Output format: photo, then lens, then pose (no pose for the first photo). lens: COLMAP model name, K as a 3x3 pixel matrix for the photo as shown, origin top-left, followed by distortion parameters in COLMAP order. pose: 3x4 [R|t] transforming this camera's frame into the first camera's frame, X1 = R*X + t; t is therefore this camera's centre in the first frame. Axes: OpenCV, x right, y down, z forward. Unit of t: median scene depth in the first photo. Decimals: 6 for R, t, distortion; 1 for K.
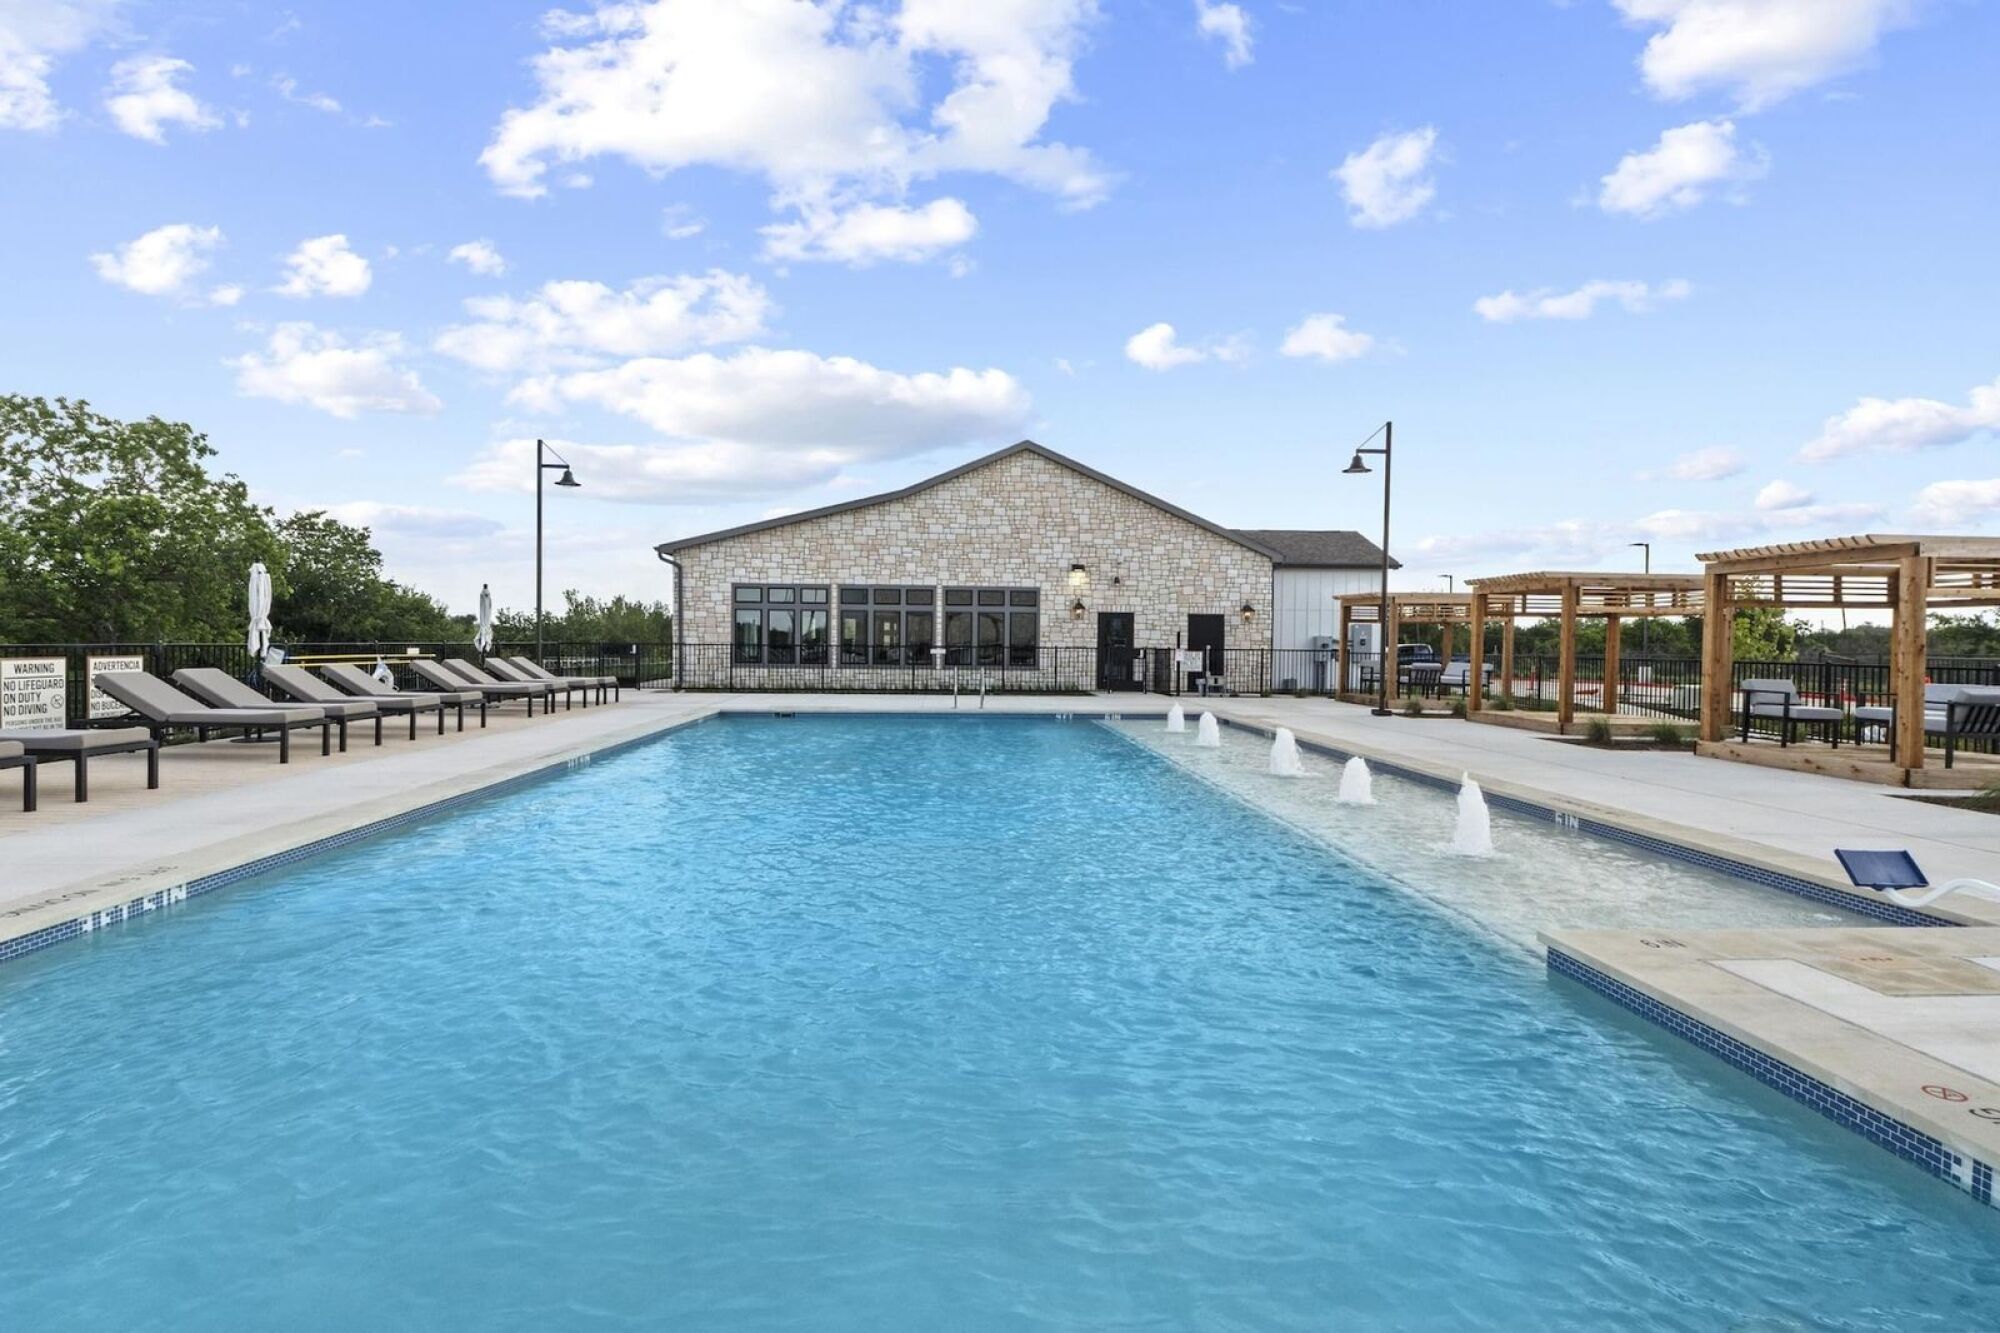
lens RADIAL K [[863.8, 0, 1001.7], [0, 863.8, 638.2], [0, 0, 1]] dist [-0.002506, -0.000017]
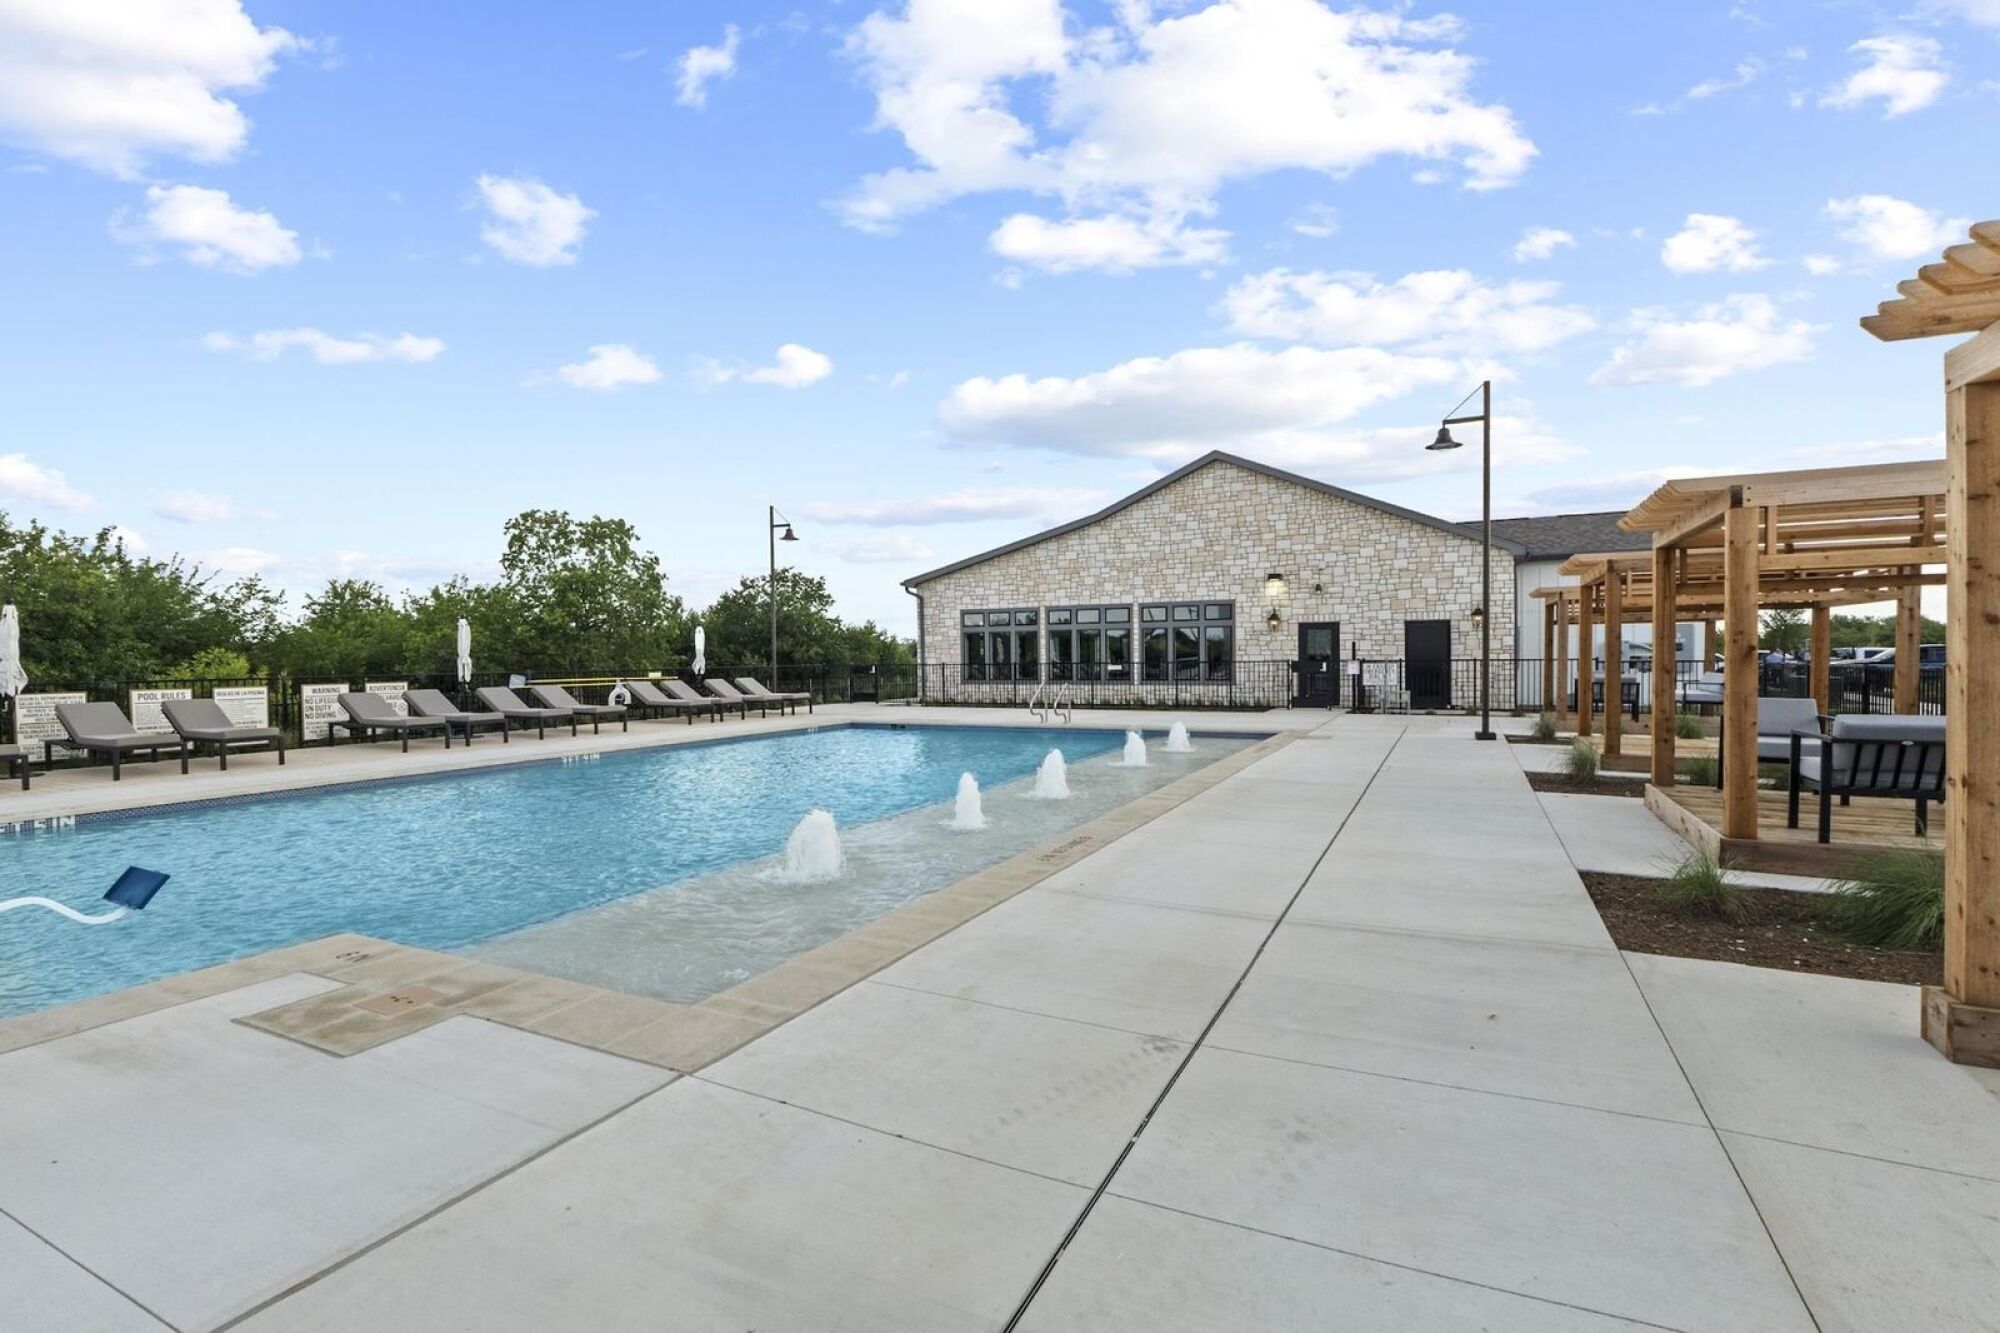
lens RADIAL K [[840.9, 0, 1089.7], [0, 840.9, 662.8], [0, 0, 1]] dist [-0.007885, -0.000031]
pose [[0.895174, -0.017894, -0.445357, 0.322475], [0.023394, 0.999703, 0.006855, 0.001866], [0.445101, -0.016555, 0.895327, 0.079291]]
